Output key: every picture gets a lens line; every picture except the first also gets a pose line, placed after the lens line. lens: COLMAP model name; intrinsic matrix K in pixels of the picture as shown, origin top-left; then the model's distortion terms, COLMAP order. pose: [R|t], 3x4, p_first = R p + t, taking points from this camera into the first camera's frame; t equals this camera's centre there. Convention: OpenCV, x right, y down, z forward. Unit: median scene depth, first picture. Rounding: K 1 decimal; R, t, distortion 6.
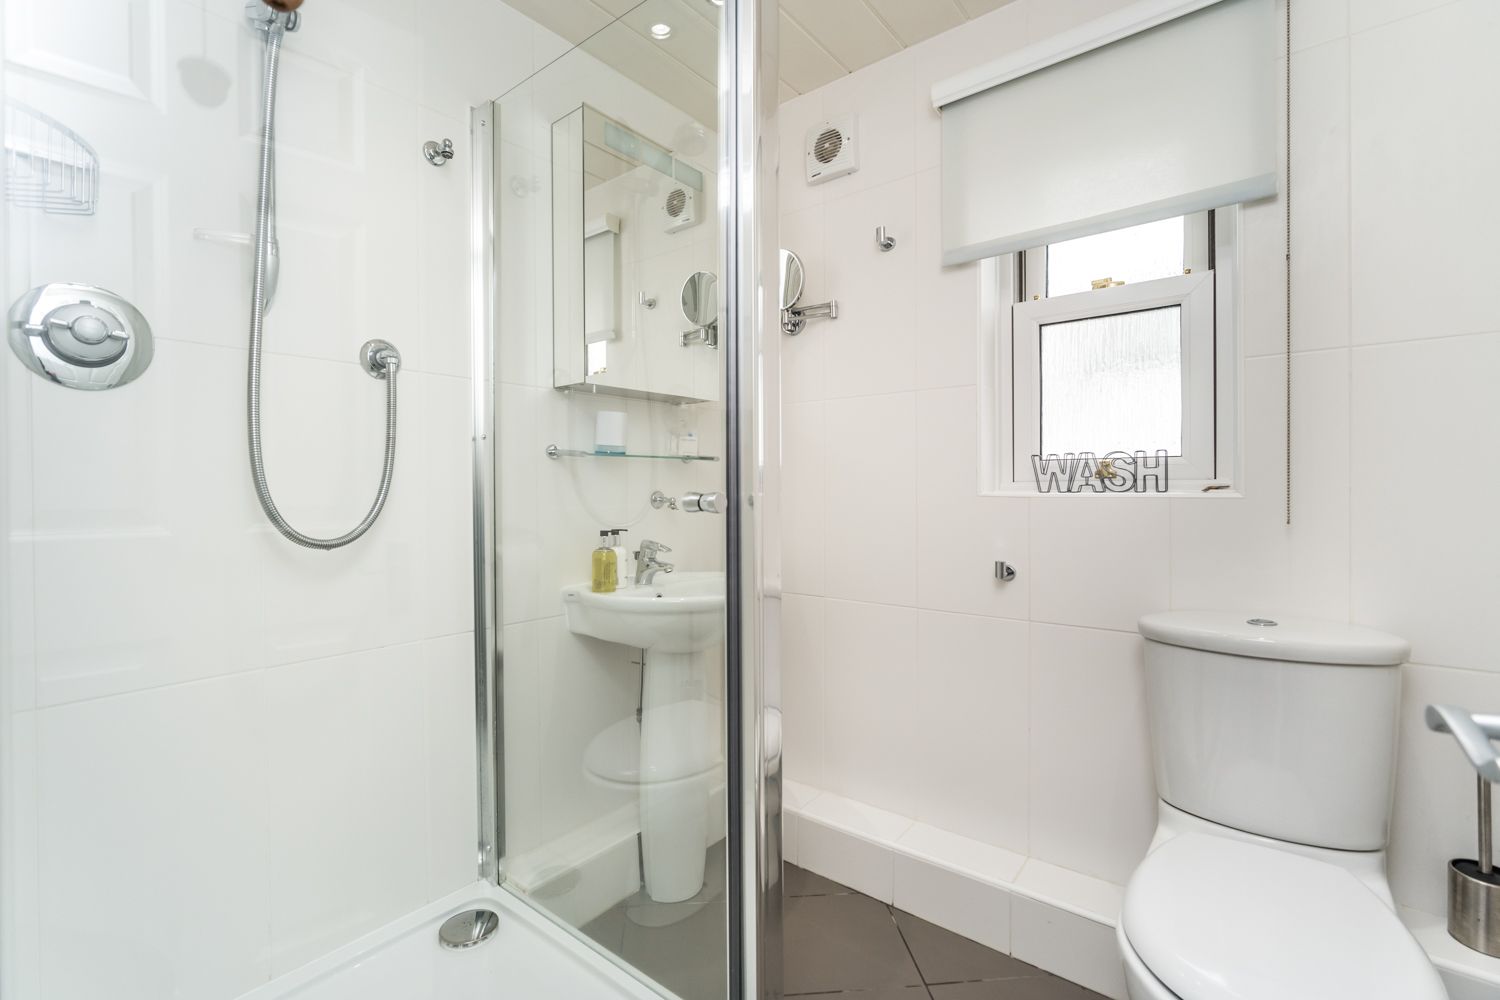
lens RADIAL K [[666.4, 0, 750.0], [0, 666.4, 500.0], [0, 0, 1]] dist [0.000848, 0.000181]
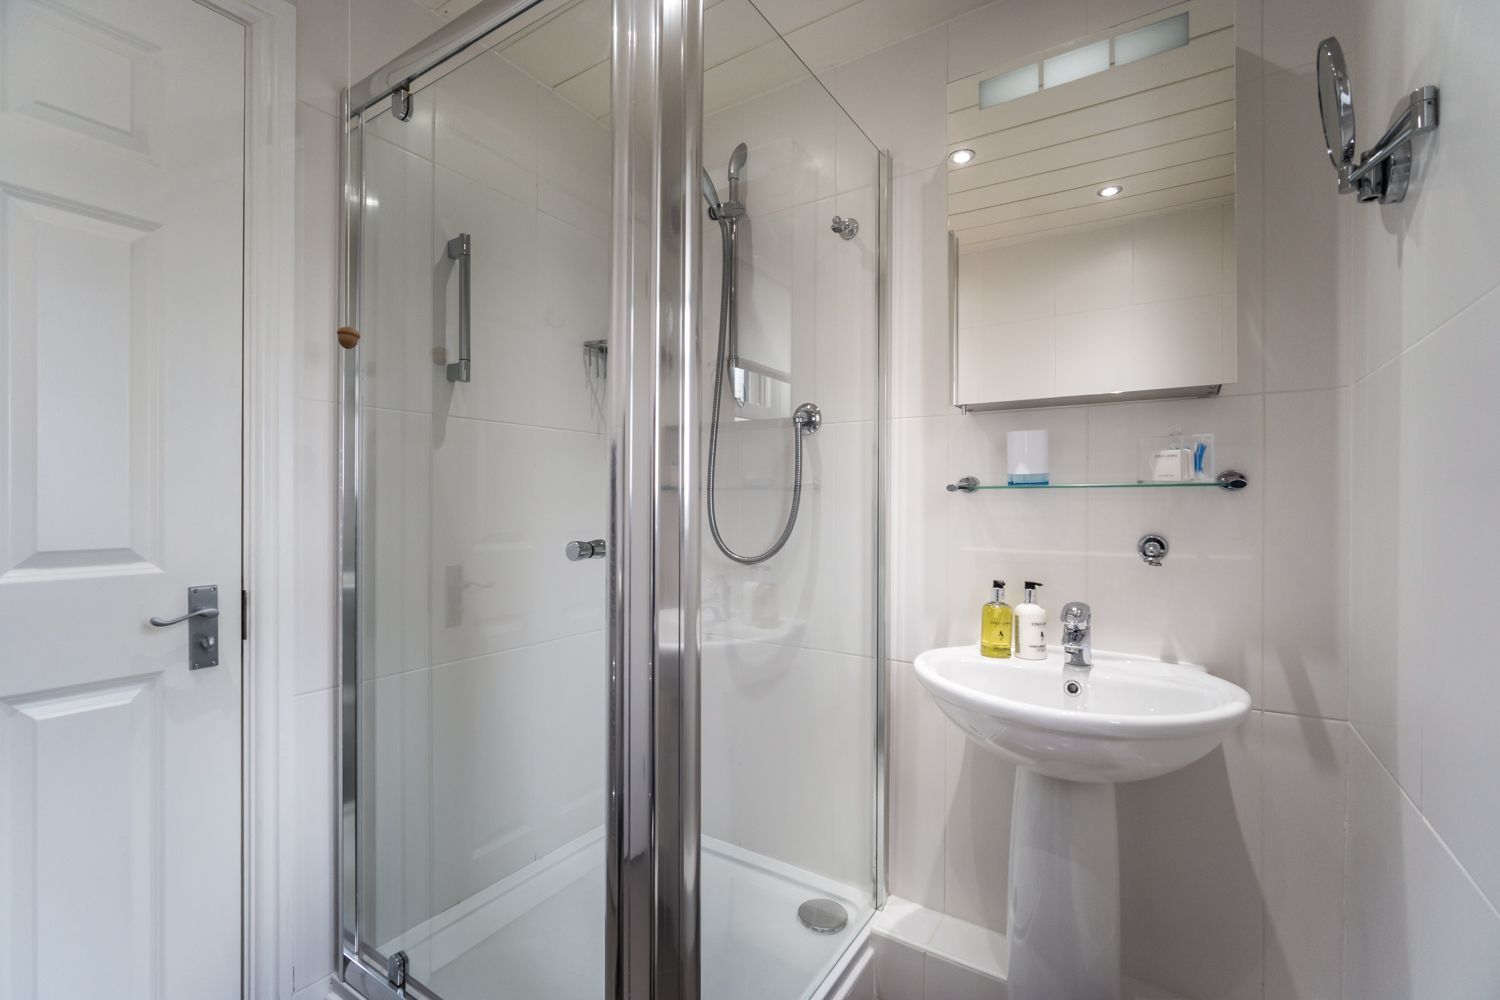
lens RADIAL K [[666.4, 0, 750.0], [0, 666.4, 500.0], [0, 0, 1]] dist [0.000848, 0.000181]
pose [[0.098099, 0.003278, -0.995171, 0.550917], [-0.007869, 0.999966, 0.002518, -0.051025], [0.995146, 0.007584, 0.098121, 0.604054]]
